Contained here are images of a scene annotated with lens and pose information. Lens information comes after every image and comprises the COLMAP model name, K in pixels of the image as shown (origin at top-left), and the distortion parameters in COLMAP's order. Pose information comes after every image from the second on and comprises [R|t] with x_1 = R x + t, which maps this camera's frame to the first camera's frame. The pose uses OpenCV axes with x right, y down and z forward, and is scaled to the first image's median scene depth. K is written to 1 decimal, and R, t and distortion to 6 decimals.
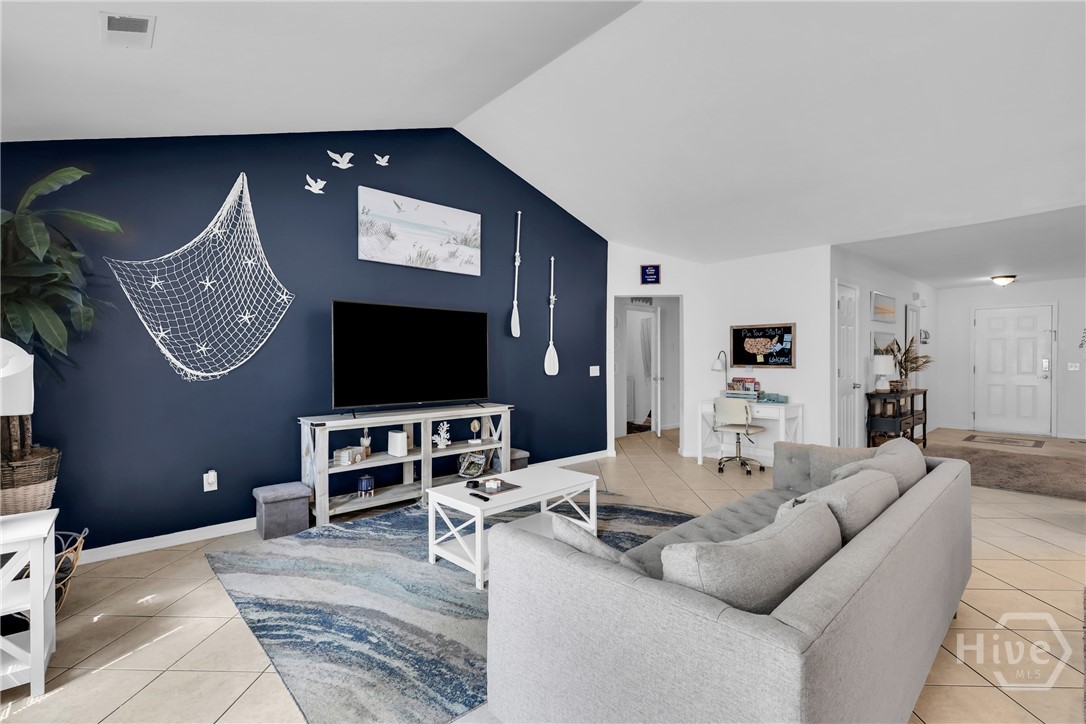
lens RADIAL K [[496.1, 0, 540.3], [0, 496.1, 361.3], [0, 0, 1]] dist [-0.001449, 0.000148]
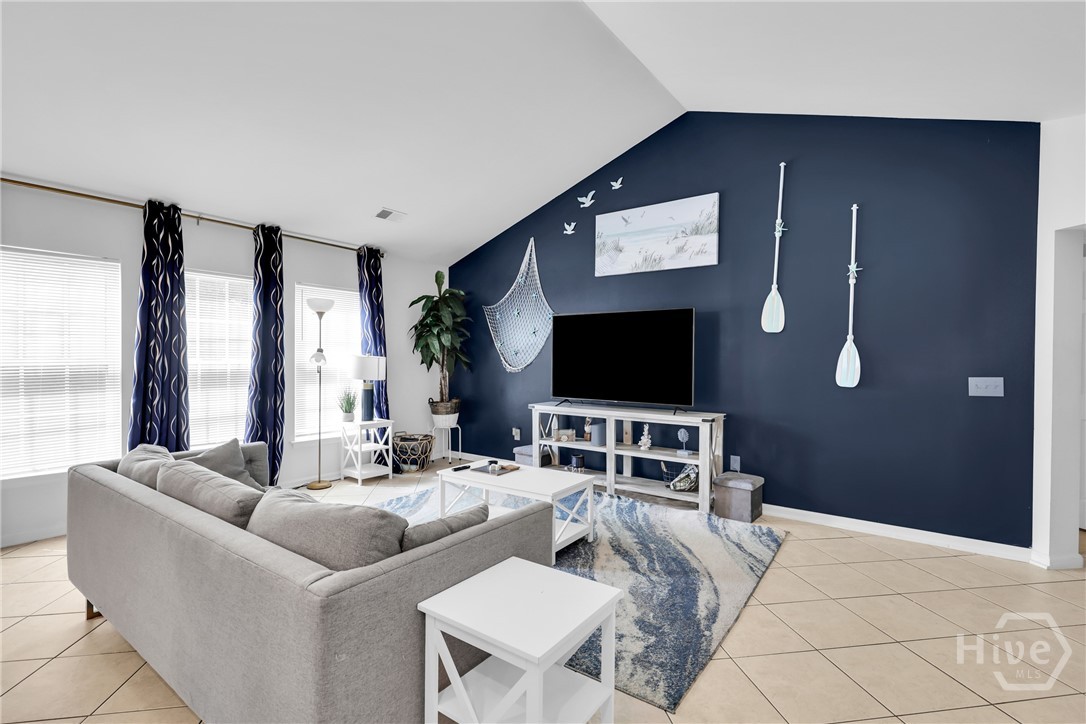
lens RADIAL K [[496.1, 0, 545.2], [0, 496.1, 360.5], [0, 0, 1]] dist [-0.001449, 0.000148]
pose [[0.187813, 0.008274, -0.982170, 0.693219], [-0.009189, 0.999936, 0.006666, -0.009103], [0.982162, 0.007773, 0.187877, 0.571519]]
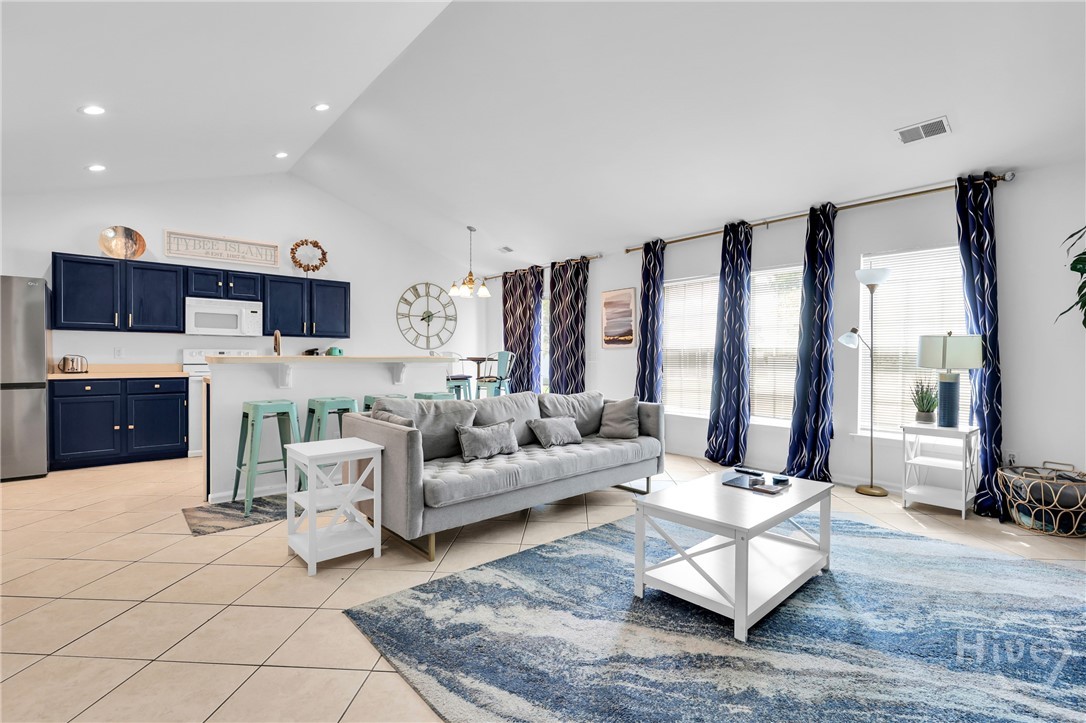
lens RADIAL K [[496.1, 0, 536.9], [0, 496.1, 365.2], [0, 0, 1]] dist [-0.001449, 0.000148]
pose [[-0.999647, -0.004940, 0.026110, 0.162730], [-0.004325, 0.999713, 0.023569, 0.022873], [-0.026219, 0.023448, -0.999381, 1.175687]]
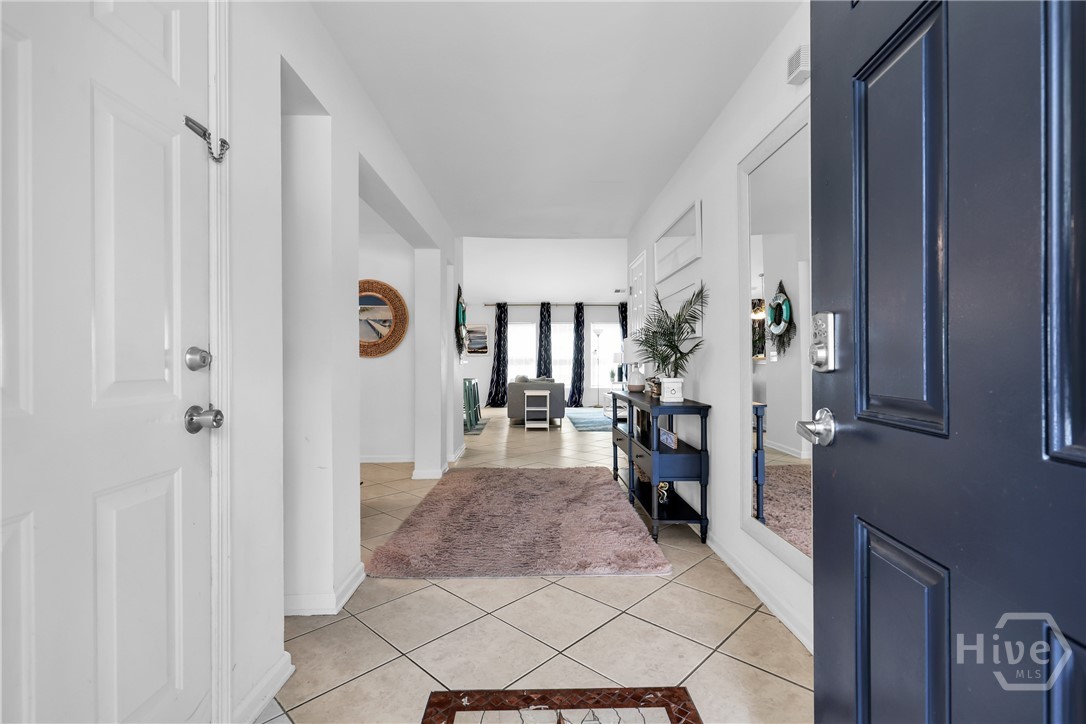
lens RADIAL K [[496.1, 0, 540.4], [0, 496.1, 359.4], [0, 0, 1]] dist [-0.001449, 0.000148]
pose [[-0.683005, 0.001849, -0.730411, 1.583853], [-0.003654, 0.999976, 0.005949, 0.010989], [0.730404, 0.006732, -0.682982, 1.766962]]
